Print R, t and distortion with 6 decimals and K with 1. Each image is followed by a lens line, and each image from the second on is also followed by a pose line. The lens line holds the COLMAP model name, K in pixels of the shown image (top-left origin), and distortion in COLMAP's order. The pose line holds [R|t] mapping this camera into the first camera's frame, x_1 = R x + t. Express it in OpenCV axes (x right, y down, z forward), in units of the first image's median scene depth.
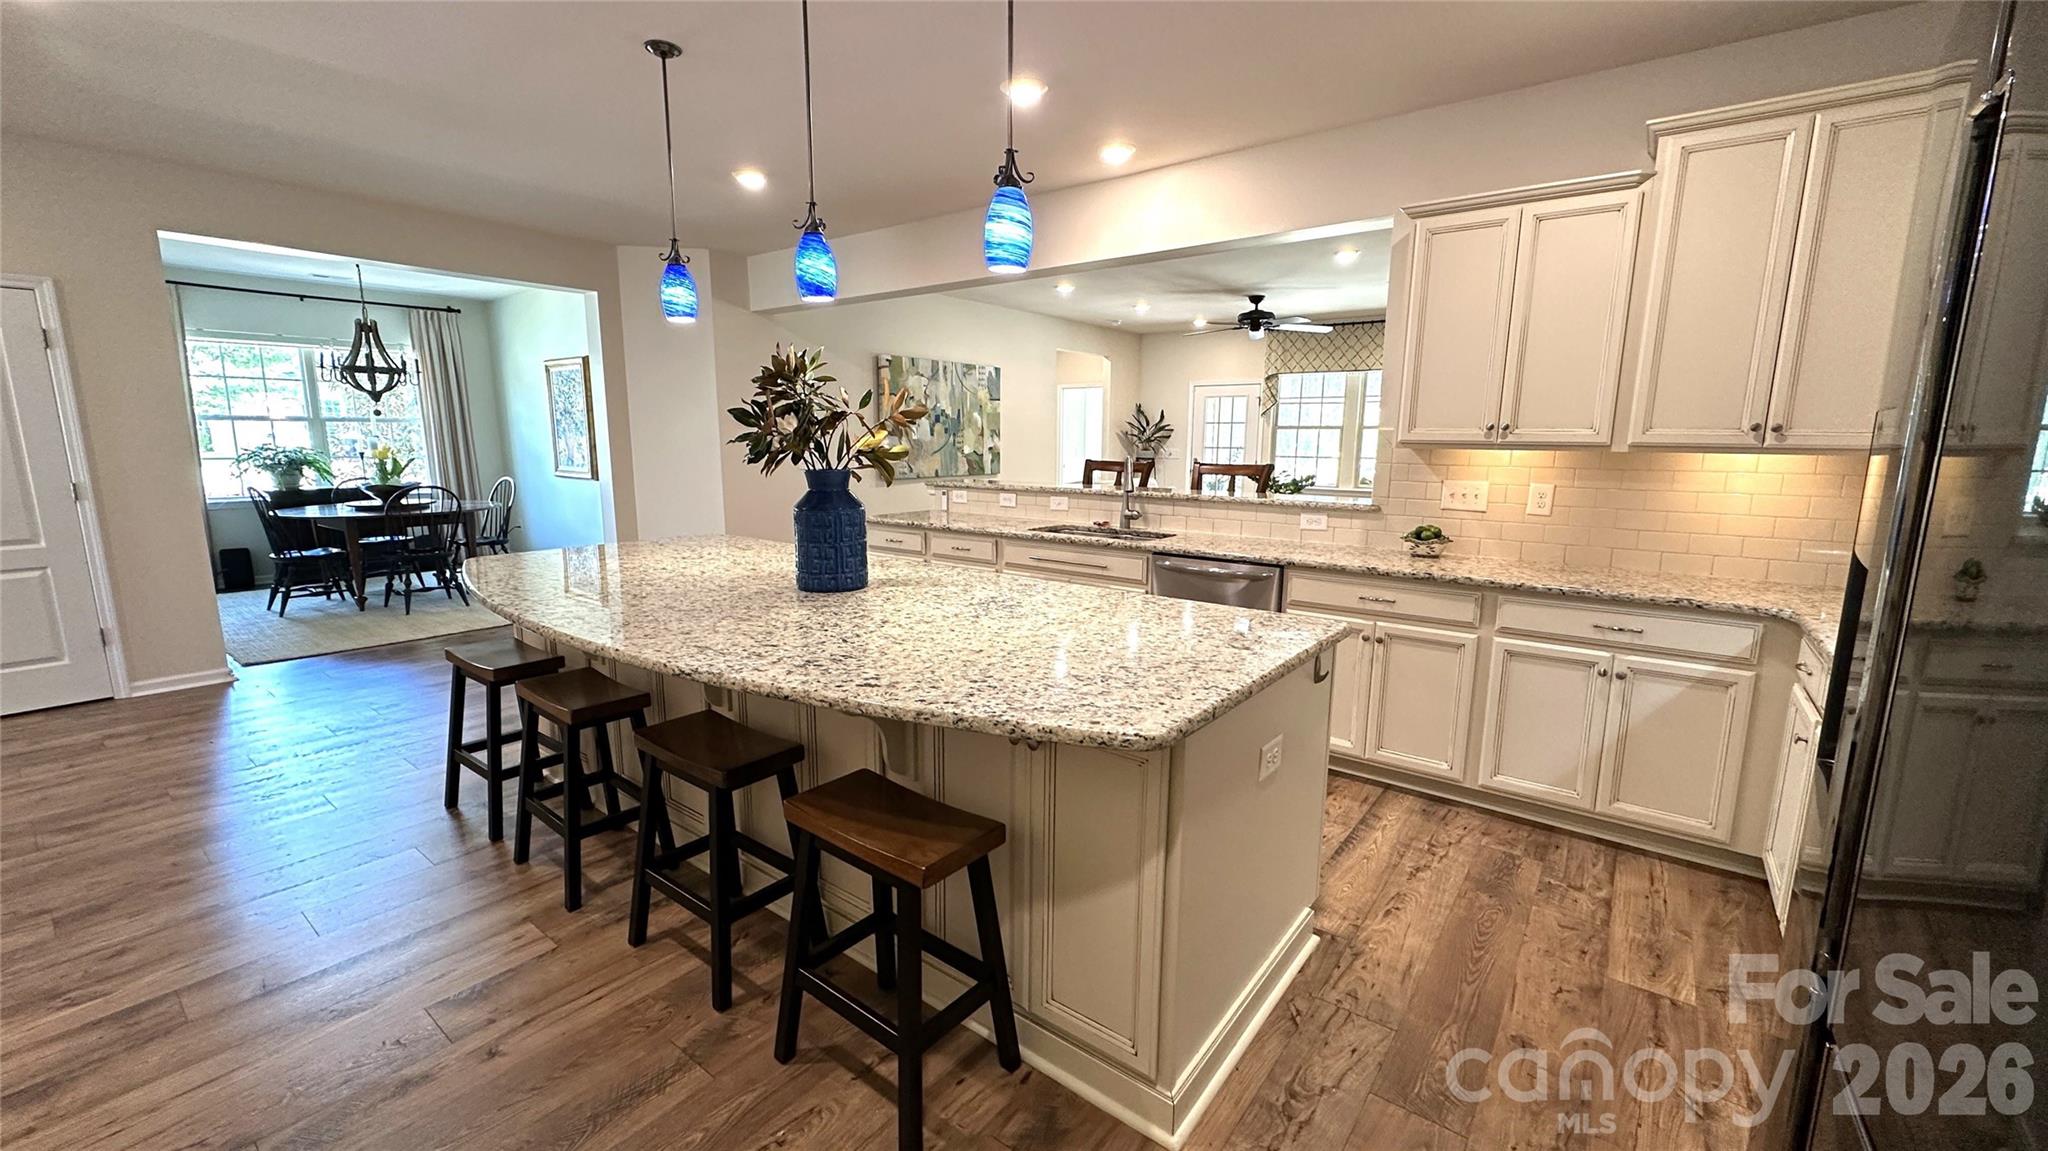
lens RADIAL K [[806.0, 0, 1040.2], [0, 806.0, 588.2], [0, 0, 1]] dist [0.000274, 0.000068]
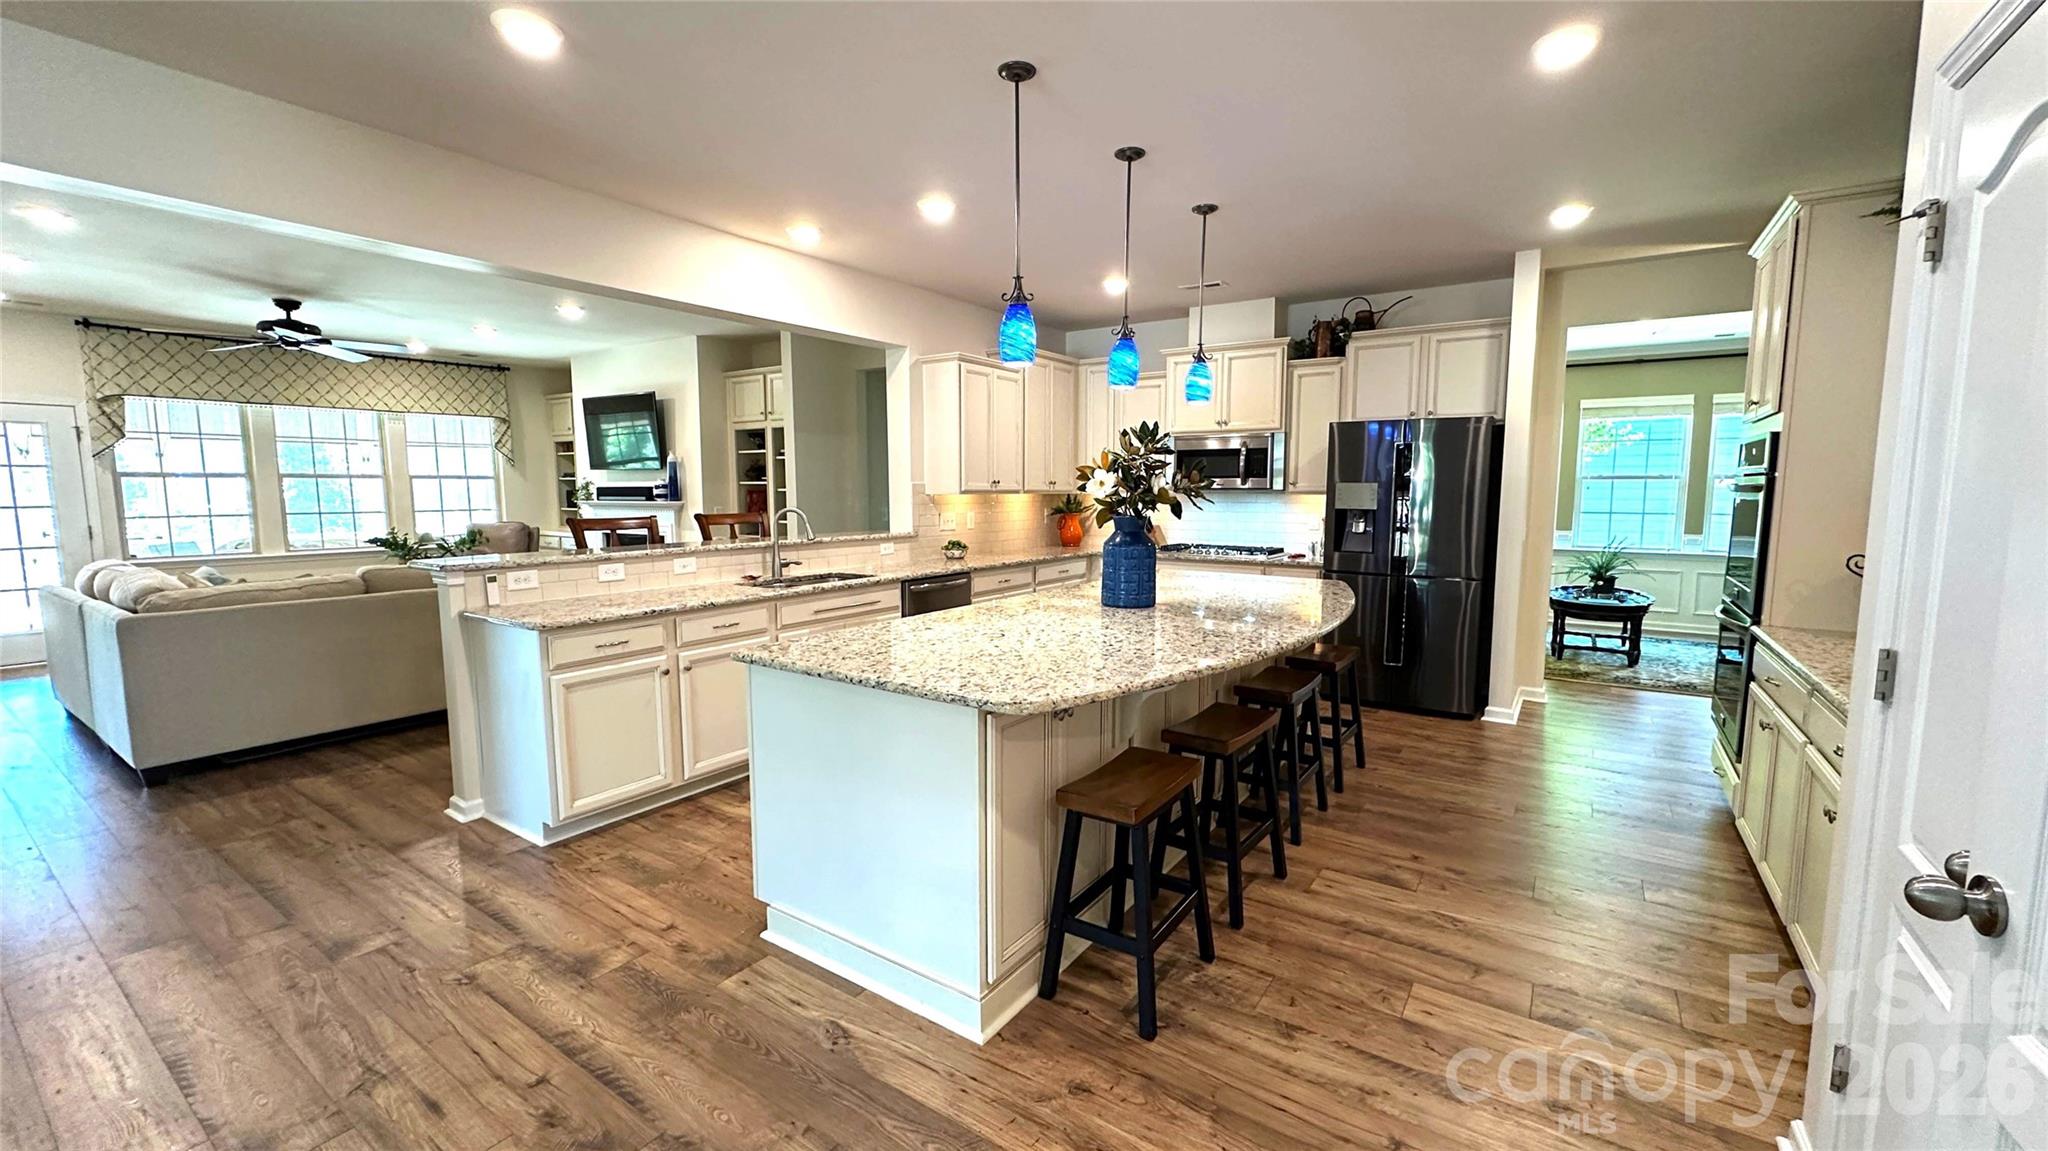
lens RADIAL K [[806.0, 0, 1042.7], [0, 806.0, 564.1], [0, 0, 1]] dist [0.000274, 0.000068]
pose [[-0.060596, -0.100587, 0.993081, -0.602988], [0.188238, 0.975906, 0.110334, -0.091301], [-0.980252, 0.193621, -0.040202, 0.461984]]
